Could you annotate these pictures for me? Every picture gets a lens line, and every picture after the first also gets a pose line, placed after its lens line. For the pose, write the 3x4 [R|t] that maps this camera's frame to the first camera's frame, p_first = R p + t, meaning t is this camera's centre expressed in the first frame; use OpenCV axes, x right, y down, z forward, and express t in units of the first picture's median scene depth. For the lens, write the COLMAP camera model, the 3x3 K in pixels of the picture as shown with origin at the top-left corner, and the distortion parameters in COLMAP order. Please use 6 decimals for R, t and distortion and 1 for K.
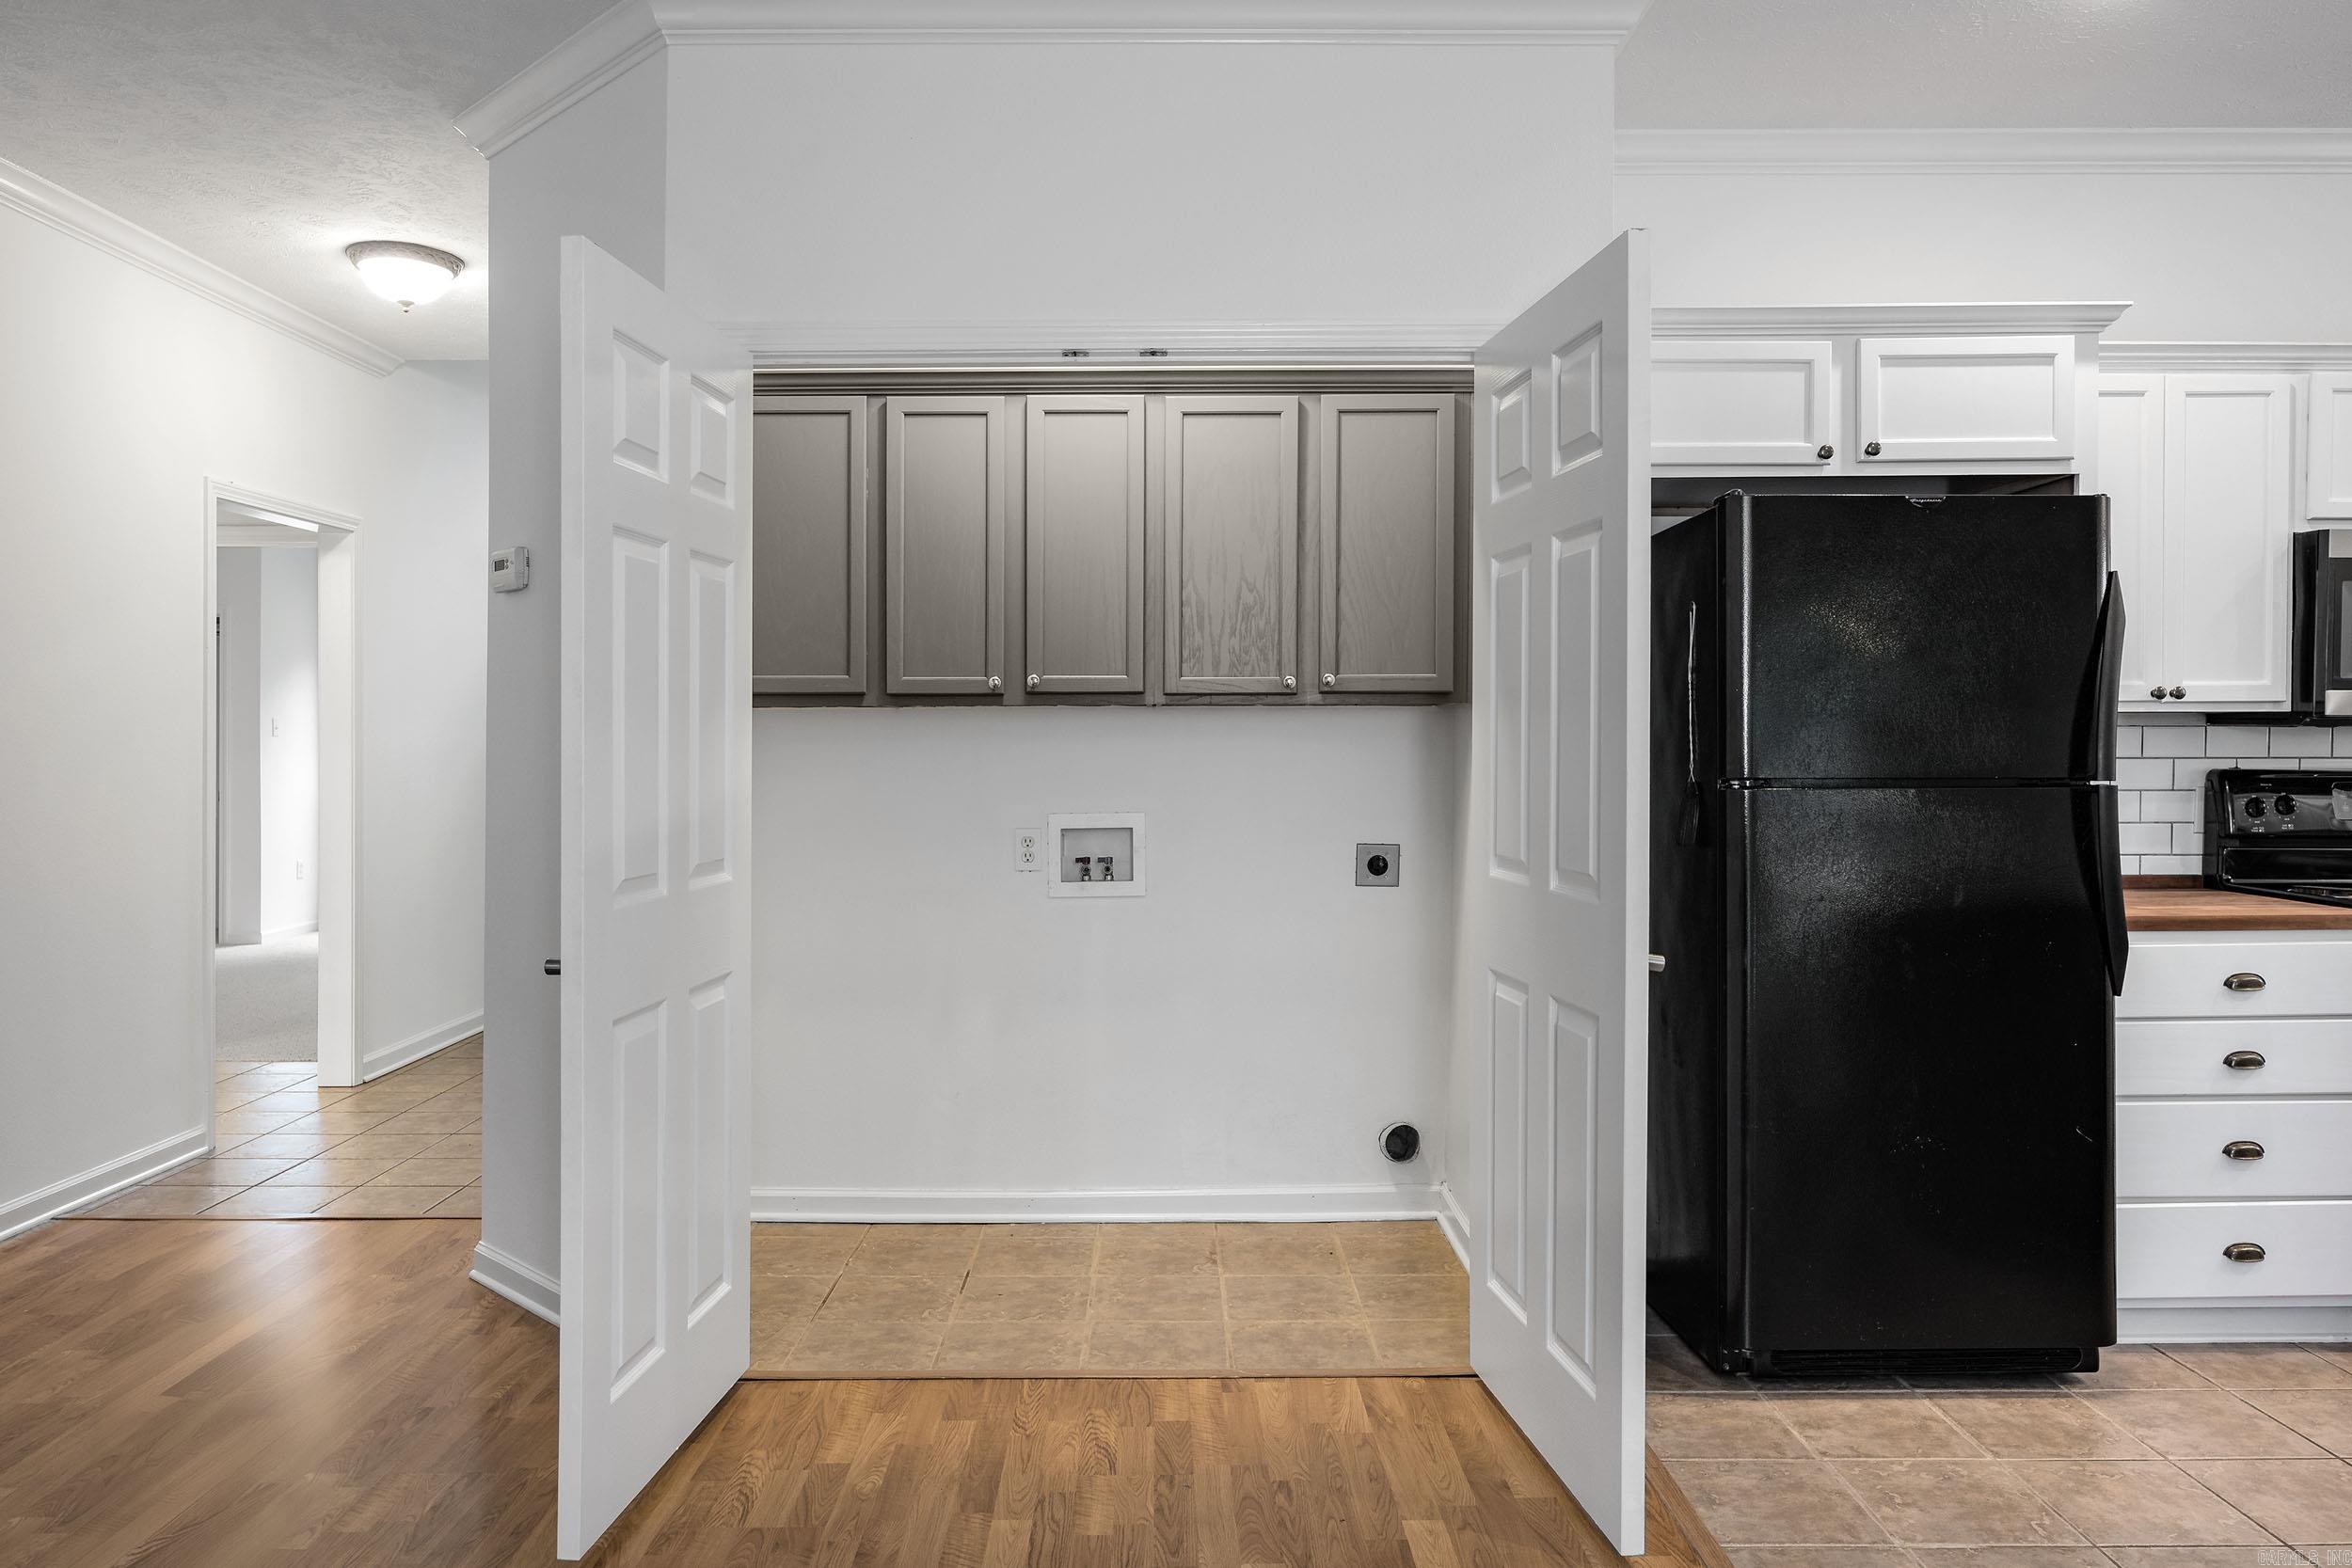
lens RADIAL K [[1626.2, 0, 1170.7], [0, 1626.2, 753.4], [0, 0, 1]] dist [-0.004619, 0.000028]
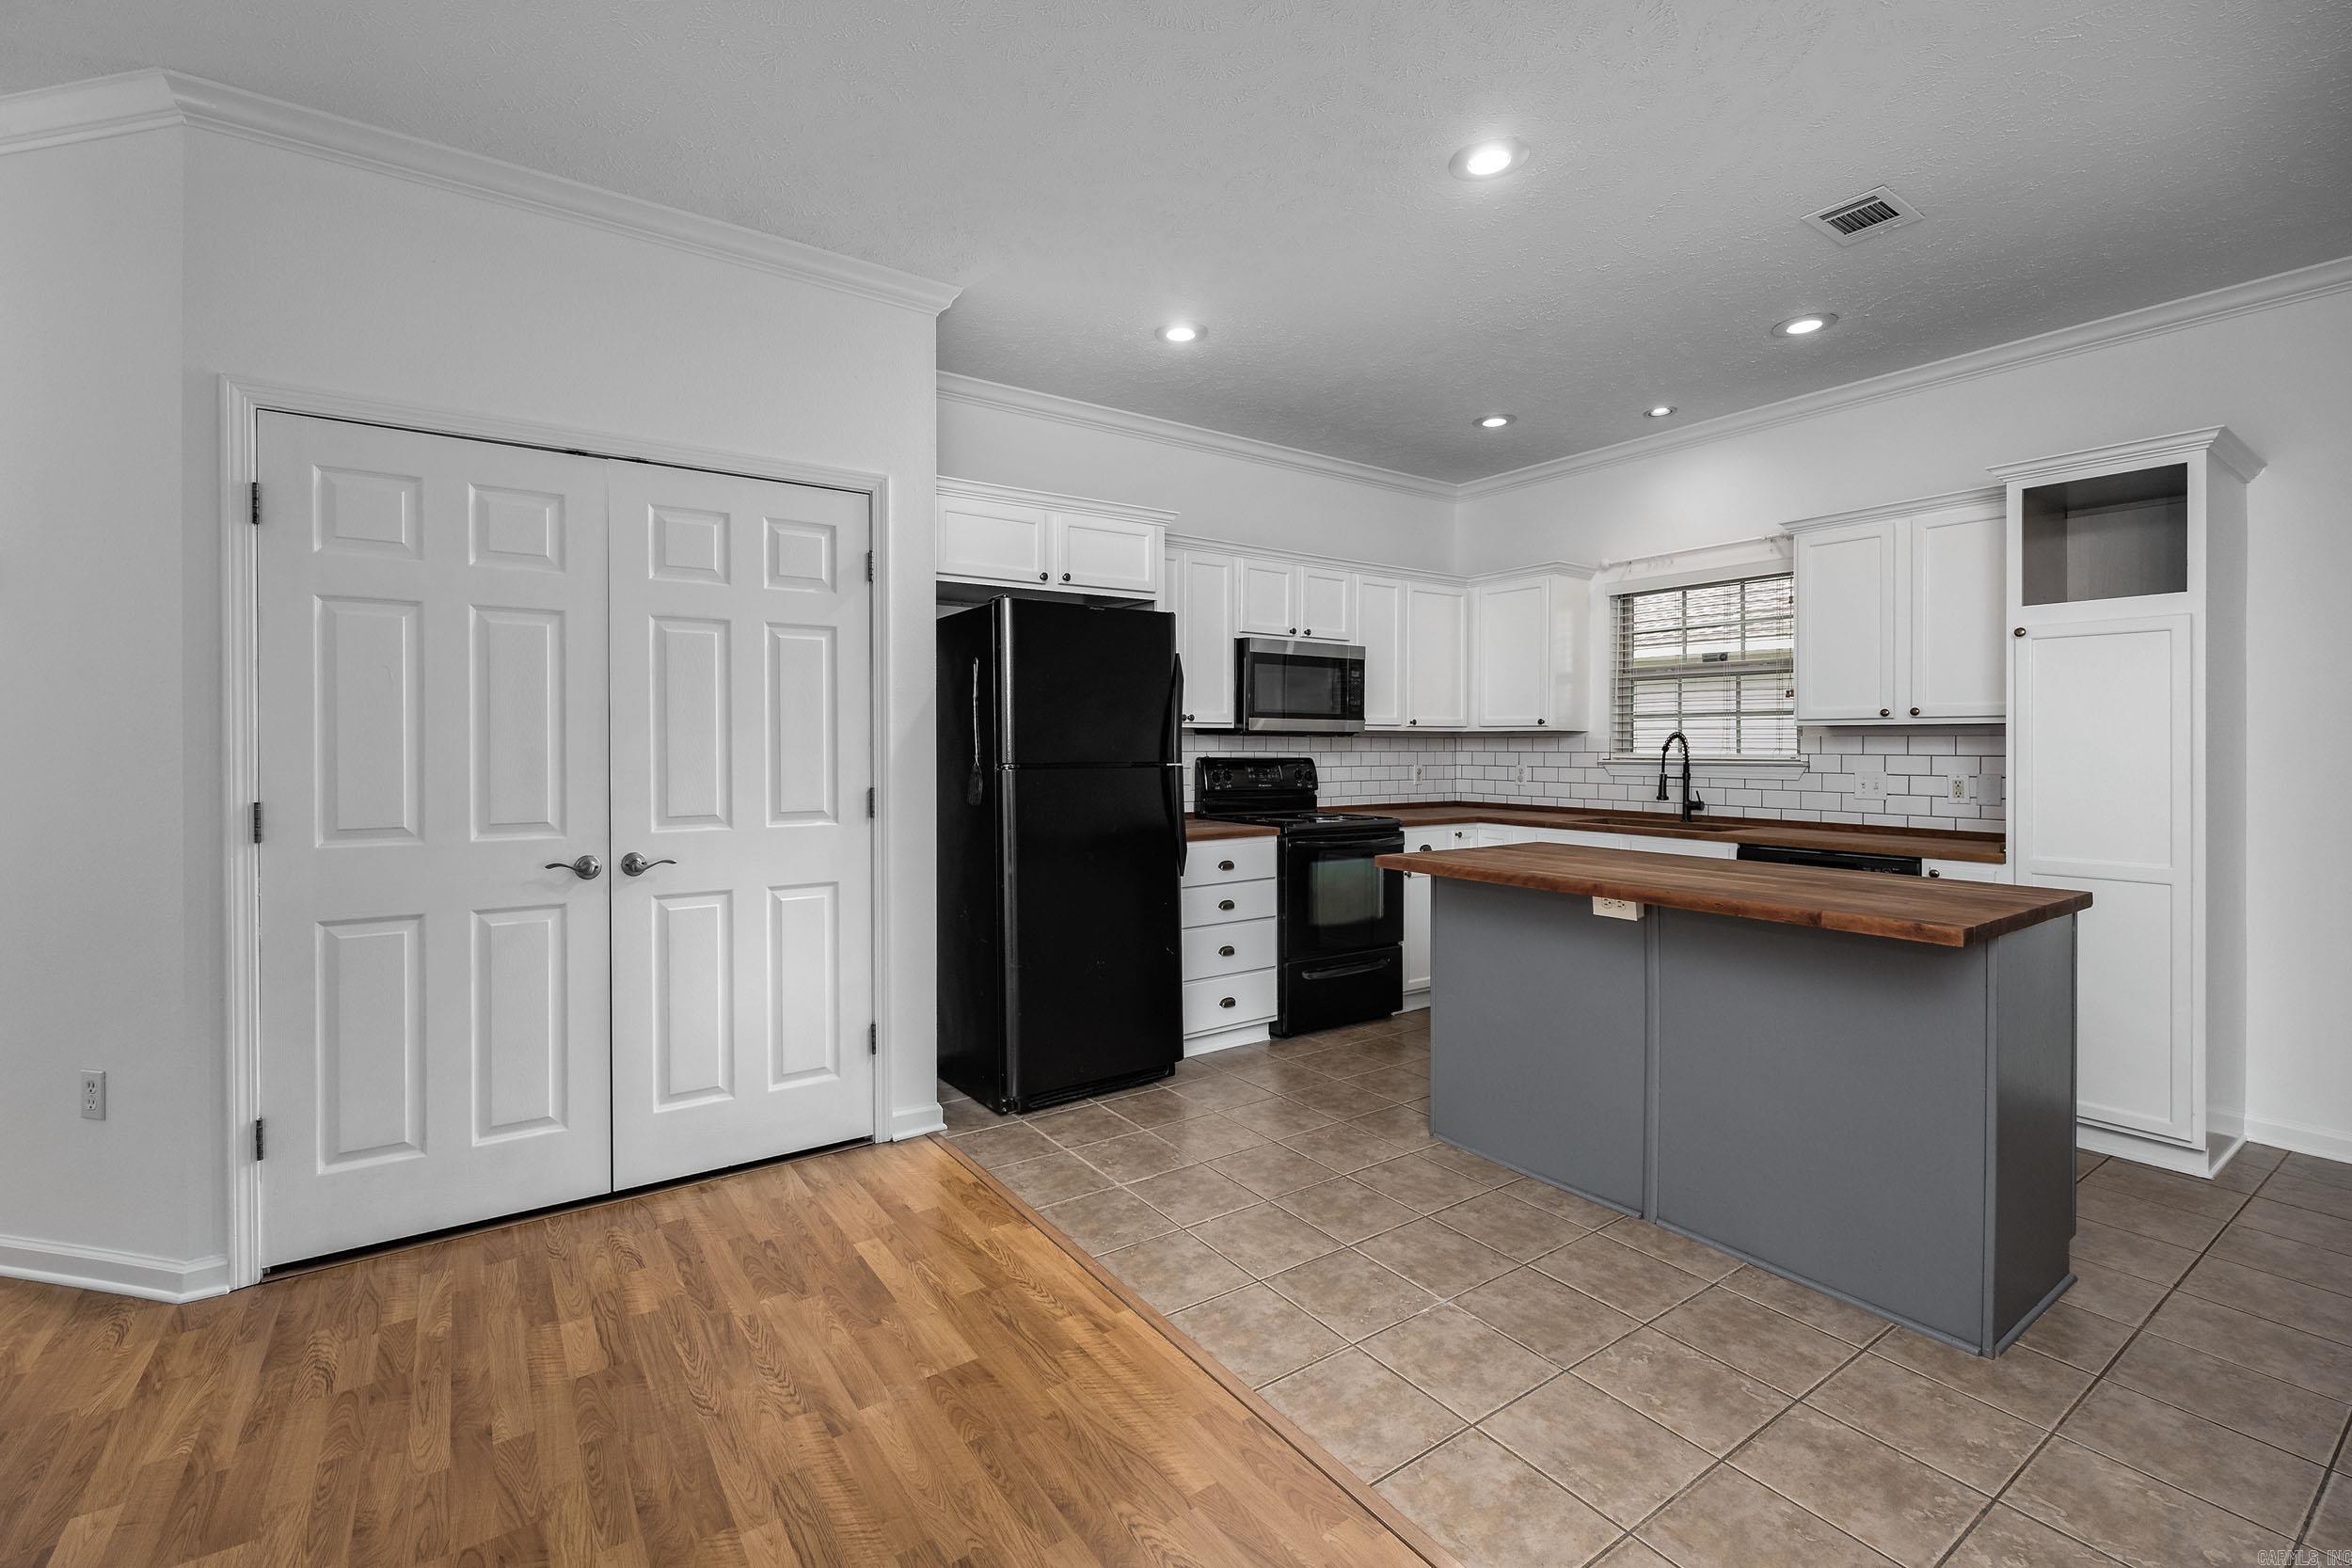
lens RADIAL K [[1028.0, 0, 1140.1], [0, 1028.0, 749.9], [0, 0, 1]] dist [-0.003092, 0.000015]
pose [[0.827501, -0.000556, 0.561463, -0.131949], [0.001762, 0.999997, -0.001606, 0.003256], [-0.561461, 0.002319, 0.827500, 0.028210]]
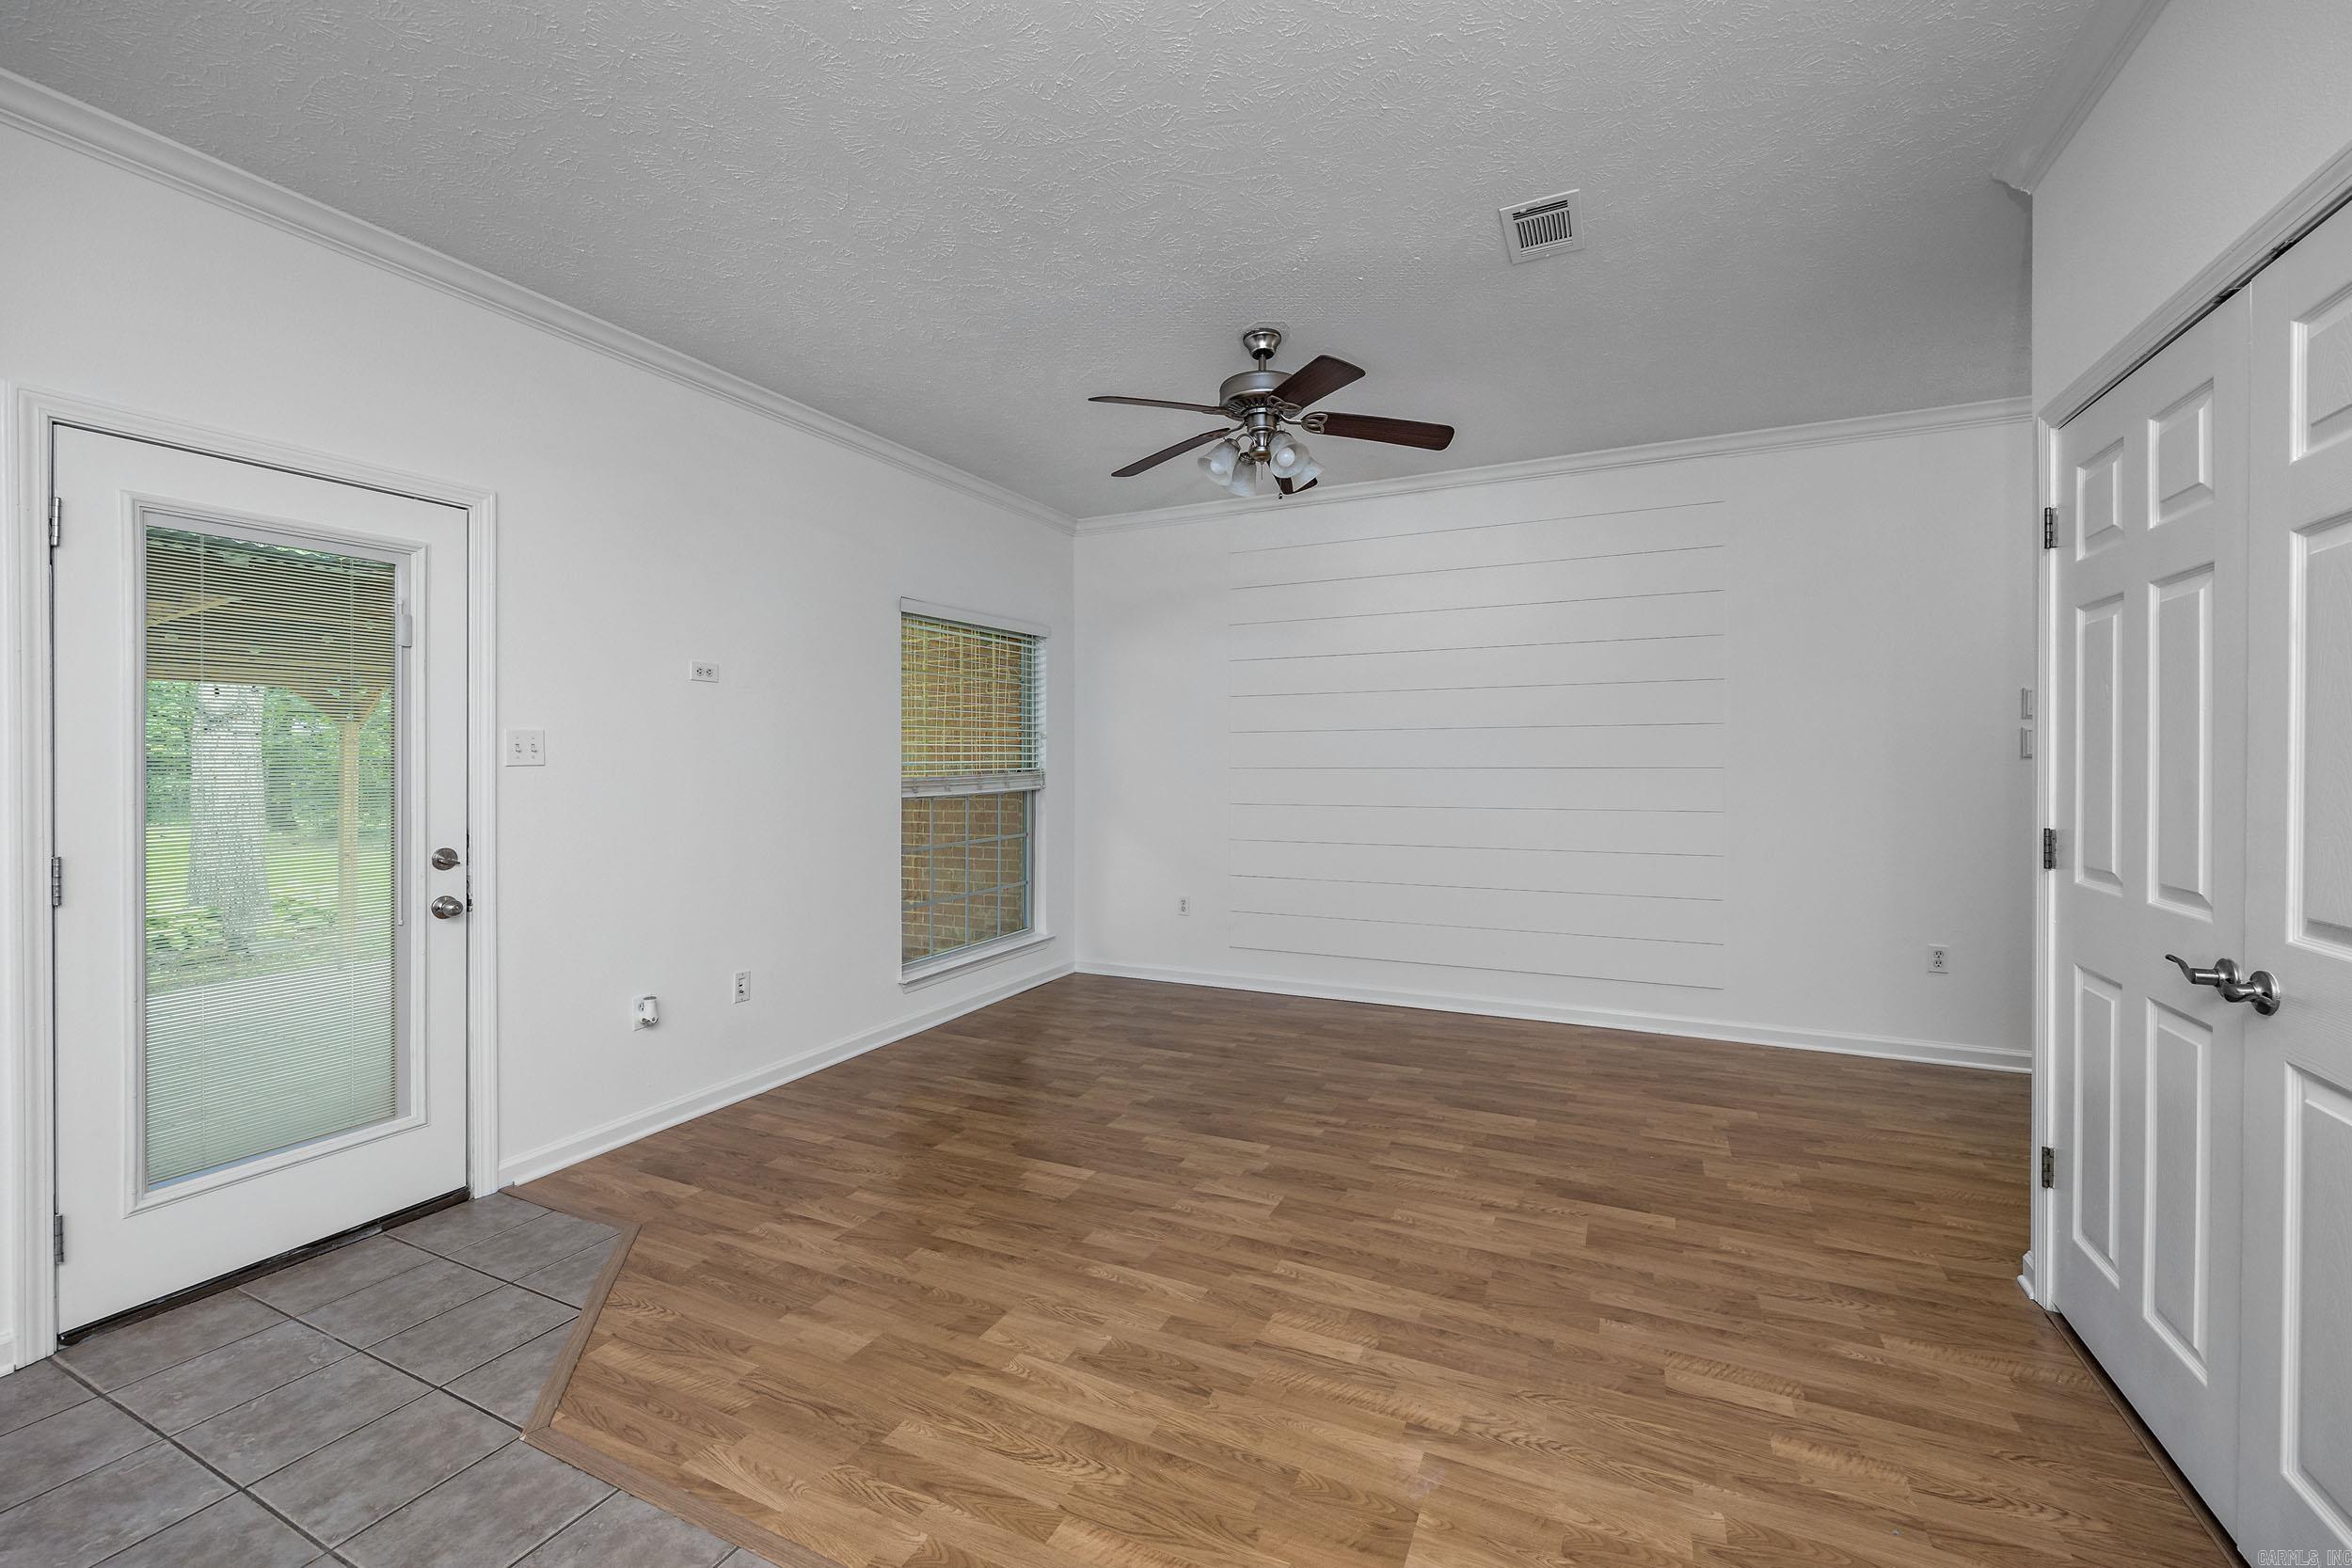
lens RADIAL K [[875.4, 0, 1247.6], [0, 875.4, 782.1], [0, 0, 1]] dist [-0.001163, -0.000013]
pose [[-0.373552, 0.025839, -0.927249, 0.735968], [-0.007059, 0.999504, 0.030696, -0.017723], [0.927582, 0.018012, -0.373185, 0.869801]]
